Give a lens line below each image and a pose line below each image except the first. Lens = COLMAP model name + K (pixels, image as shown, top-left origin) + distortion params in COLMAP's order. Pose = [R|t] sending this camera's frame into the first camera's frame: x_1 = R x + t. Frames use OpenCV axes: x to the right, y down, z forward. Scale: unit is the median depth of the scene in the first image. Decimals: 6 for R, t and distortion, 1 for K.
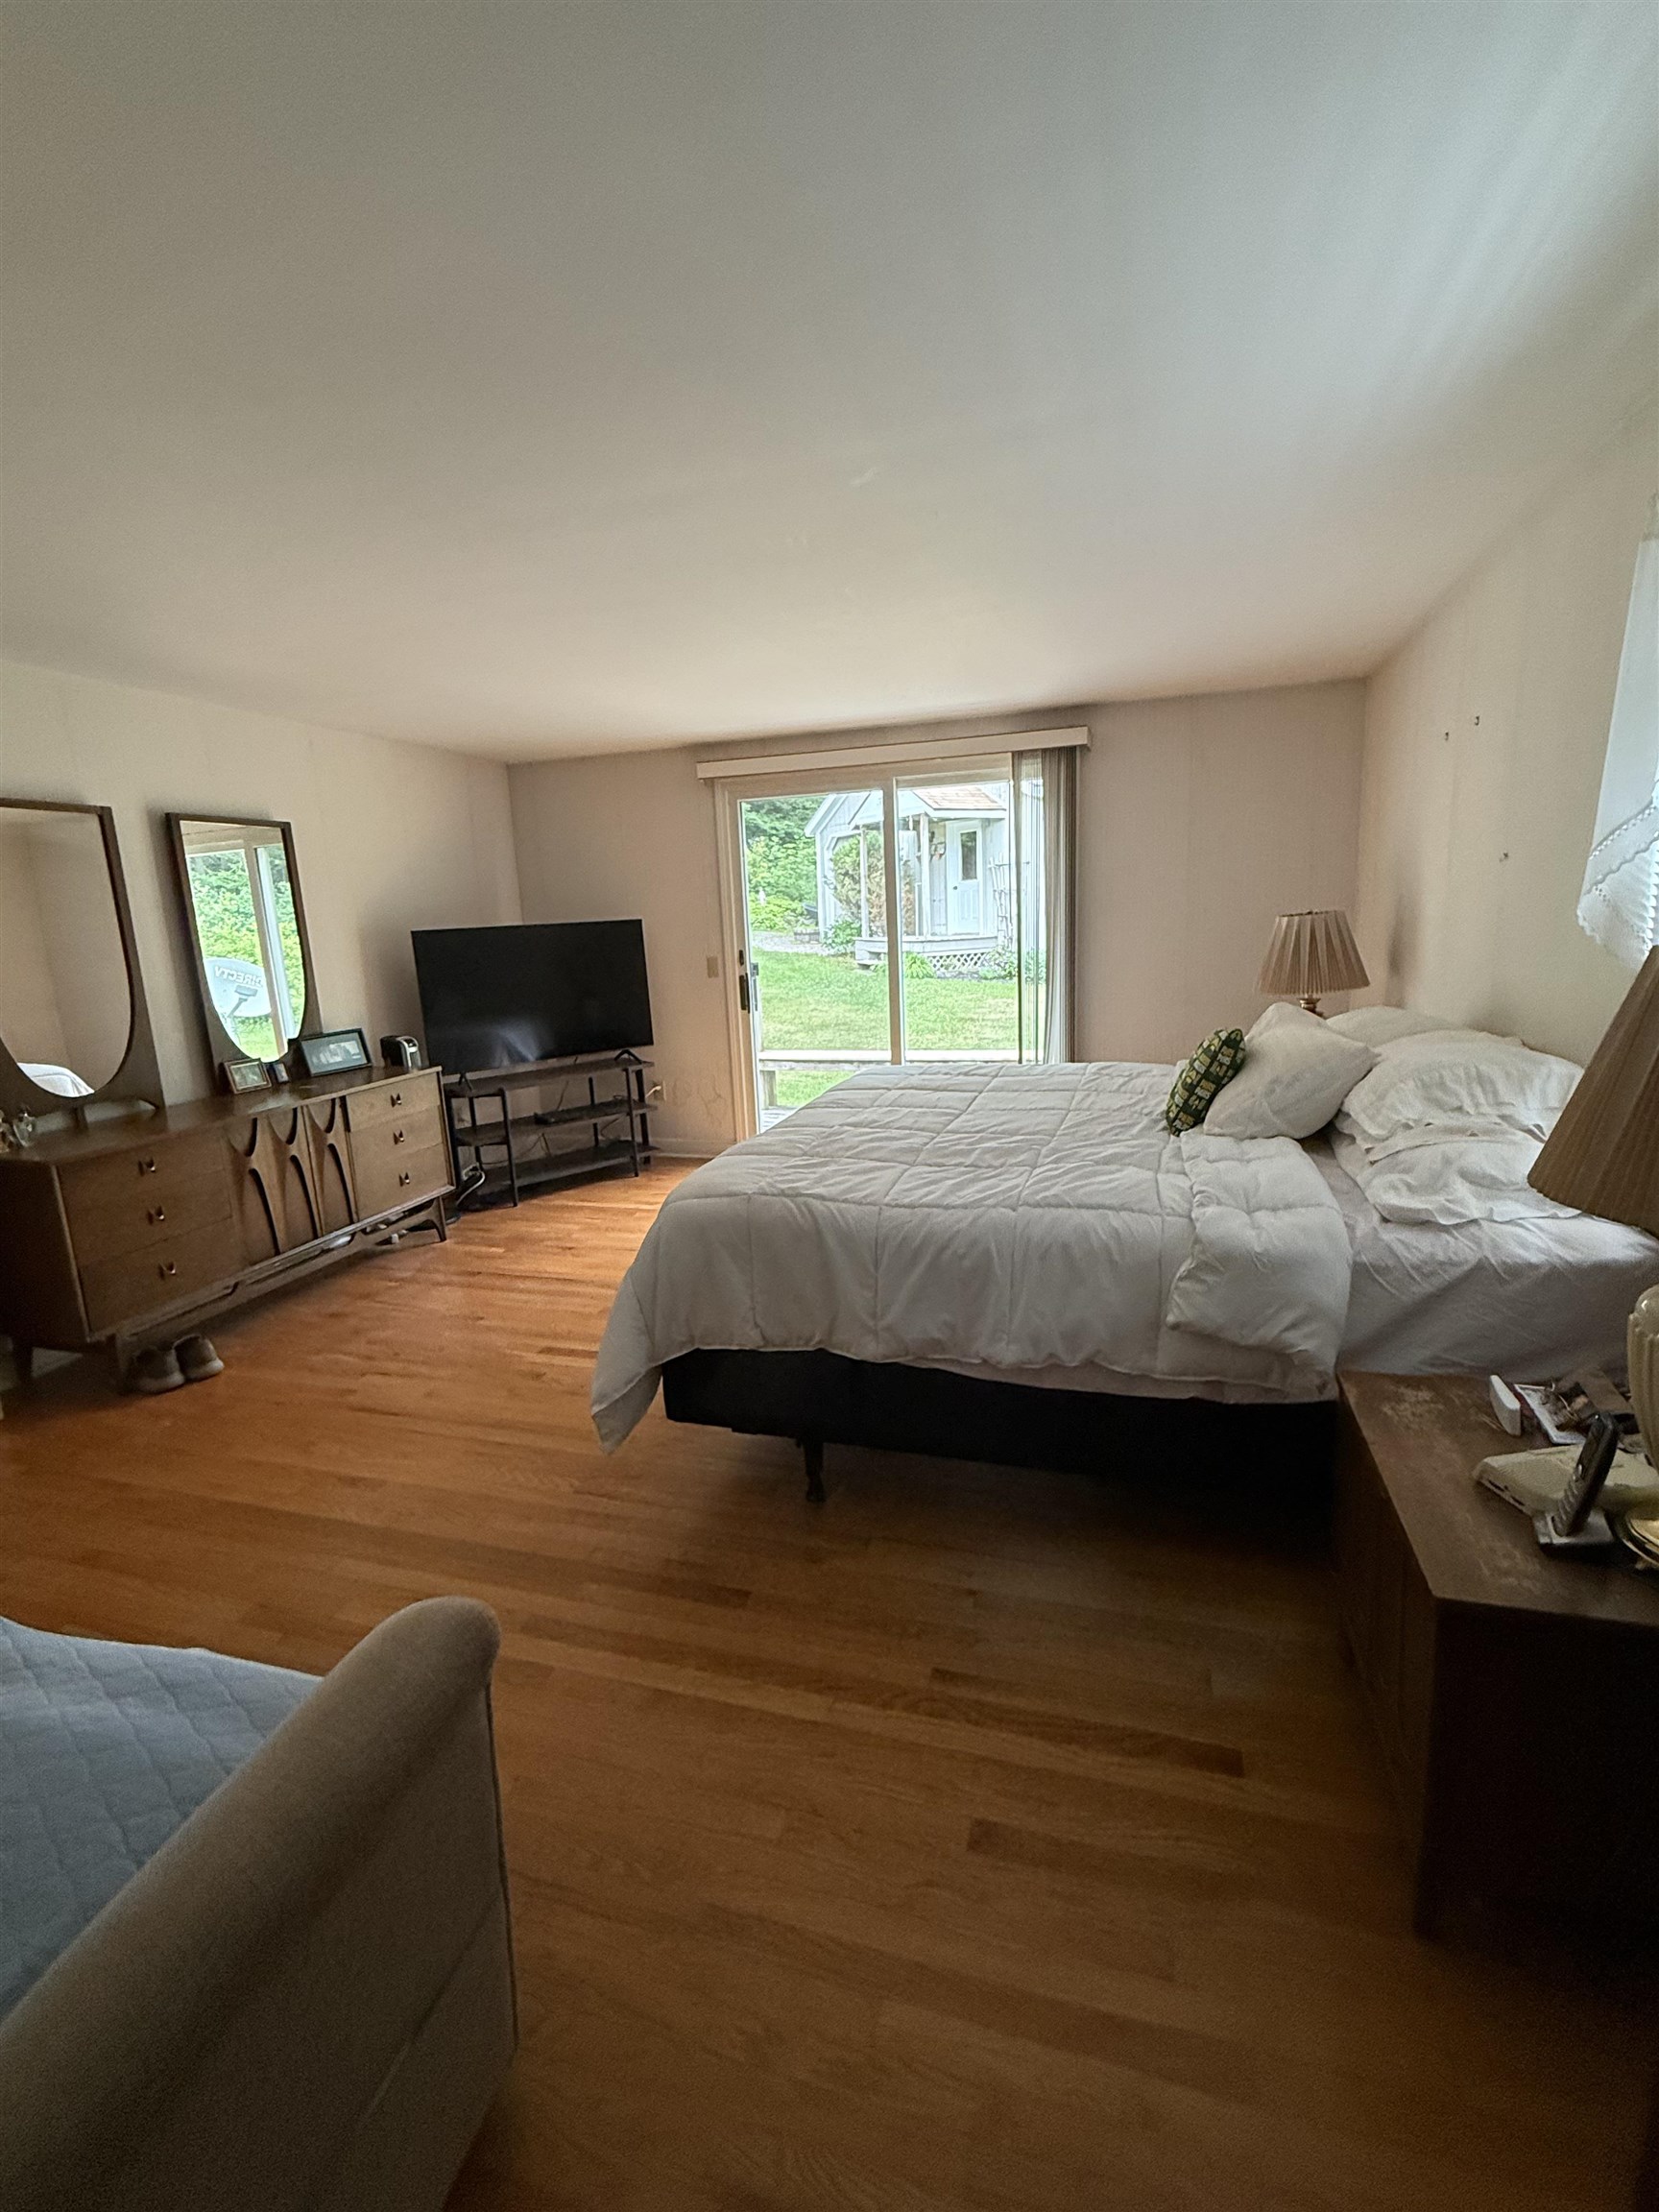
lens RADIAL K [[1000.0, 0, 826.2], [0, 1000.0, 1109.6], [0, 0, 1]] dist [-0.000382, 0.000101]
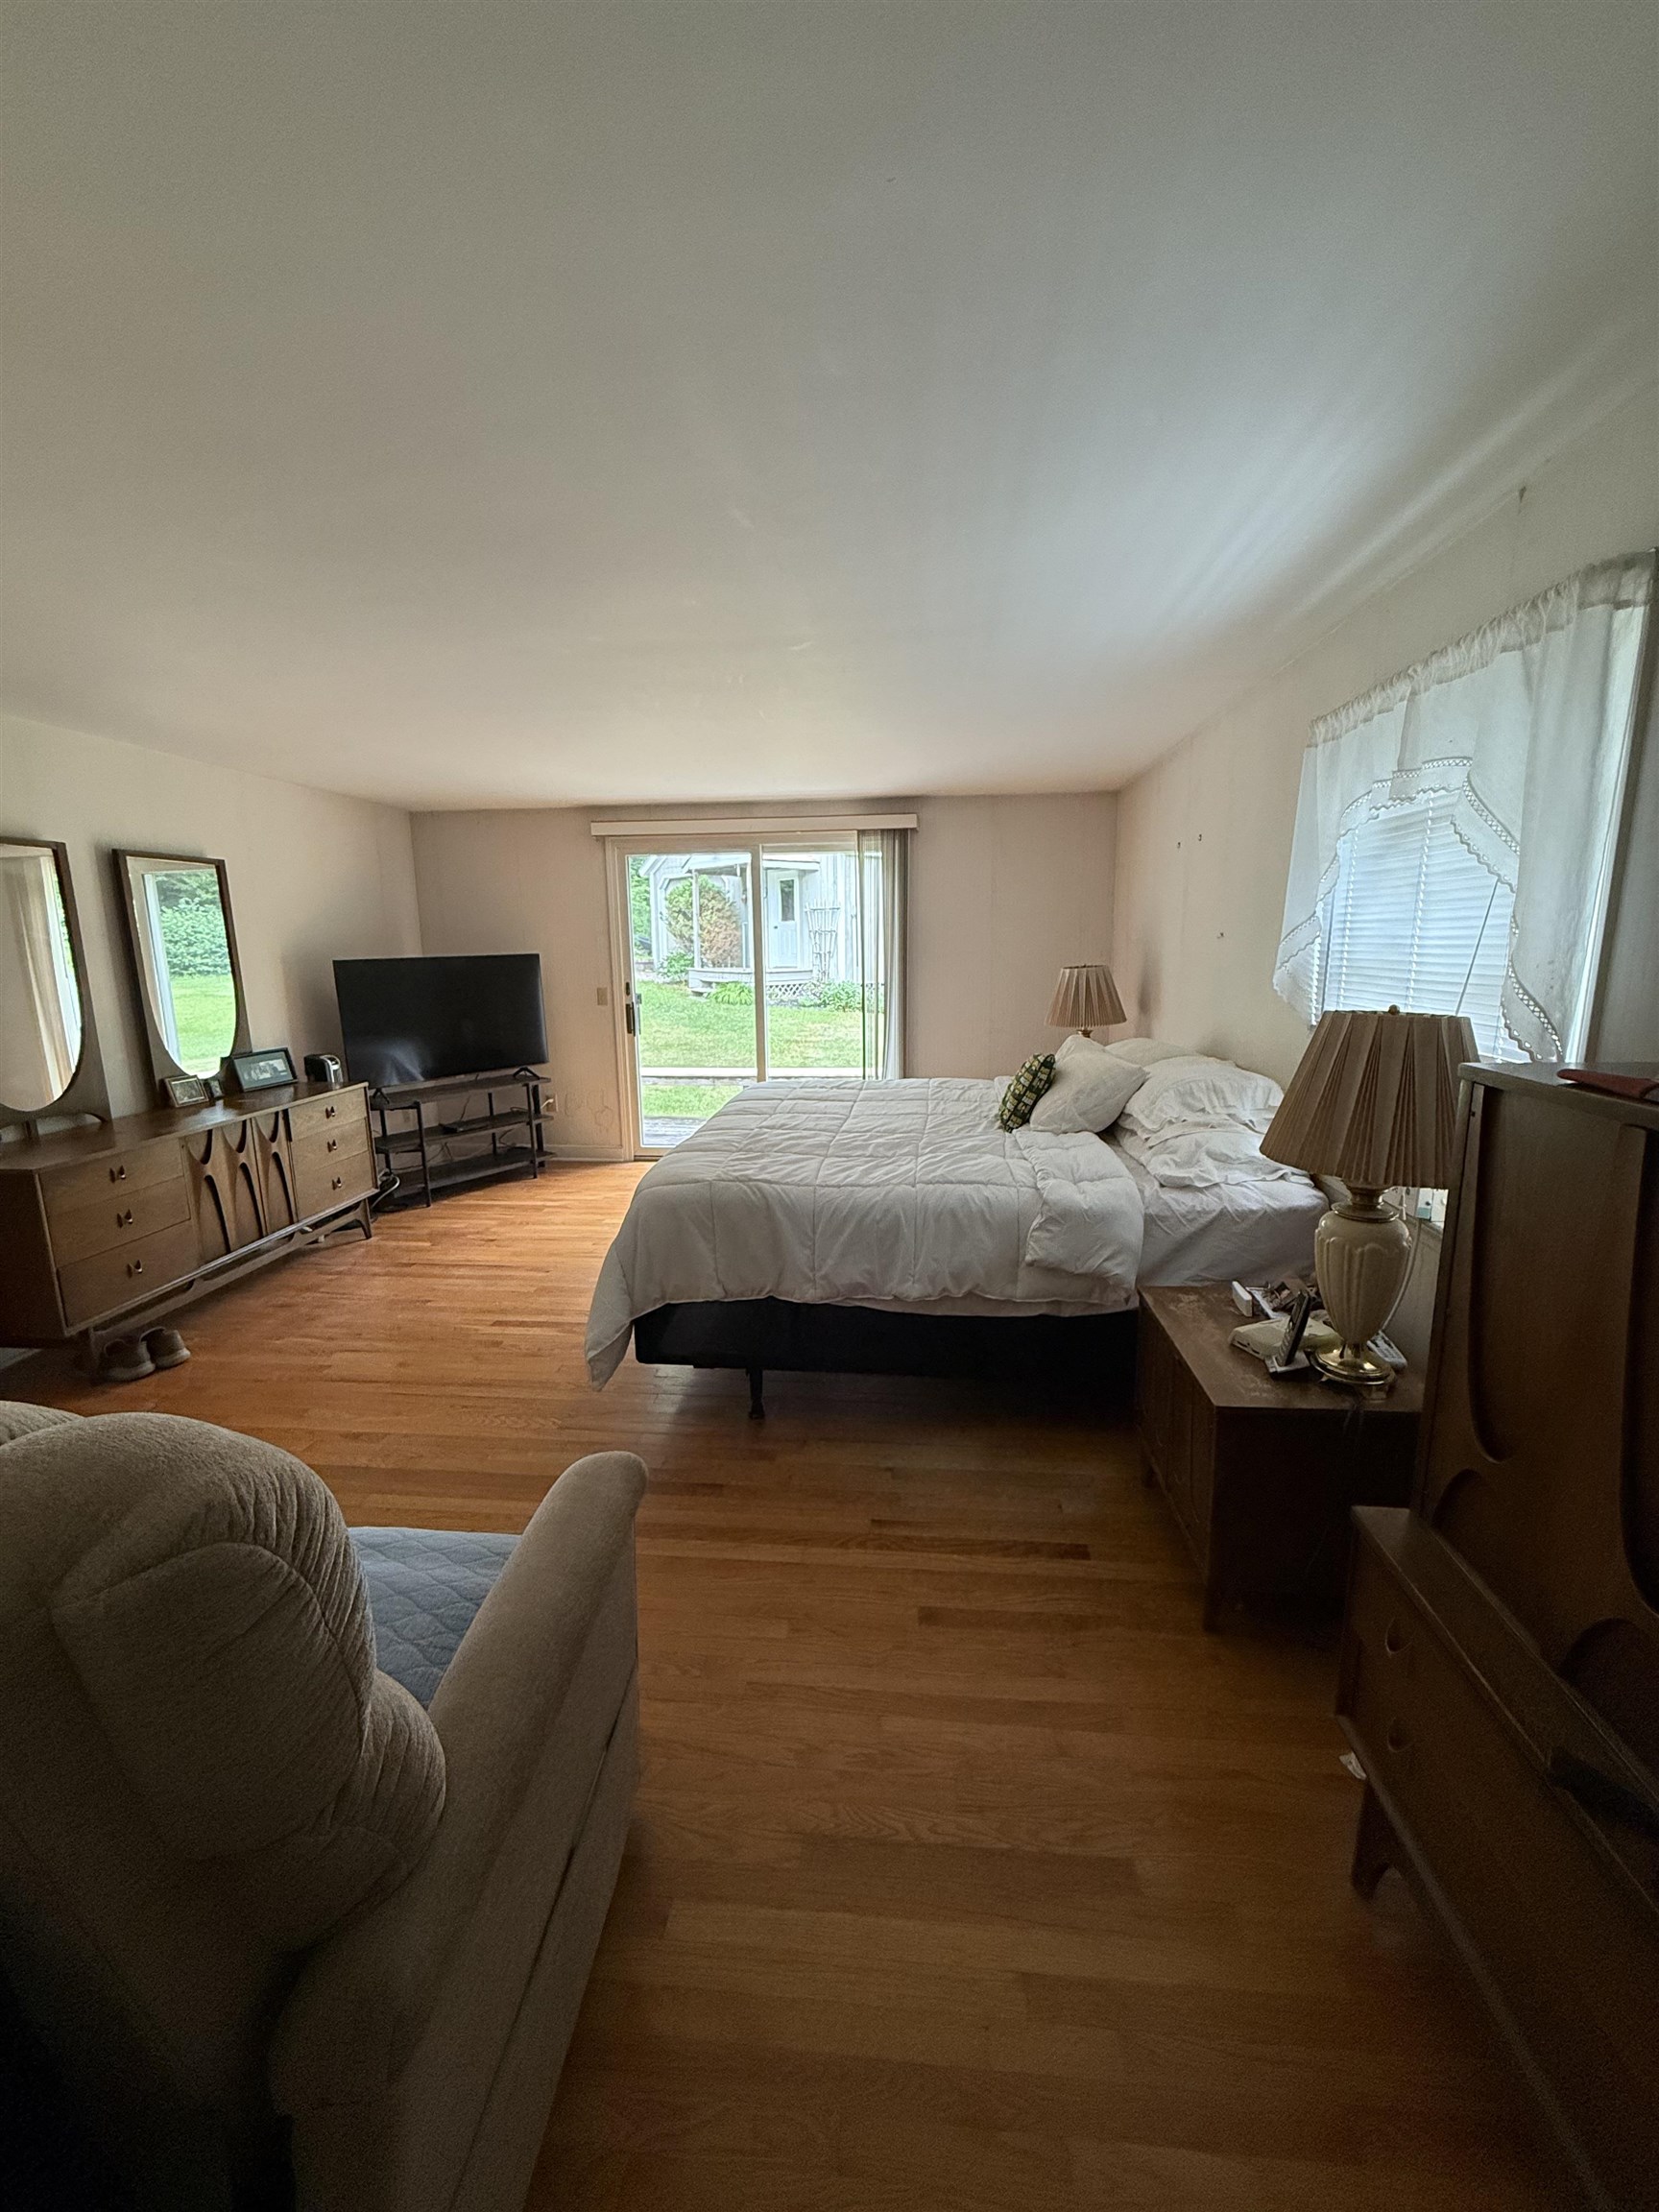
lens RADIAL K [[891.3, 0, 829.5], [0, 891.3, 1106.0], [0, 0, 1]] dist [0.000862, 0.000087]
pose [[0.979308, -0.007093, 0.202249, -0.107153], [0.010223, 0.999844, -0.014434, 0.004159], [-0.202115, 0.016203, 0.979228, -0.109524]]
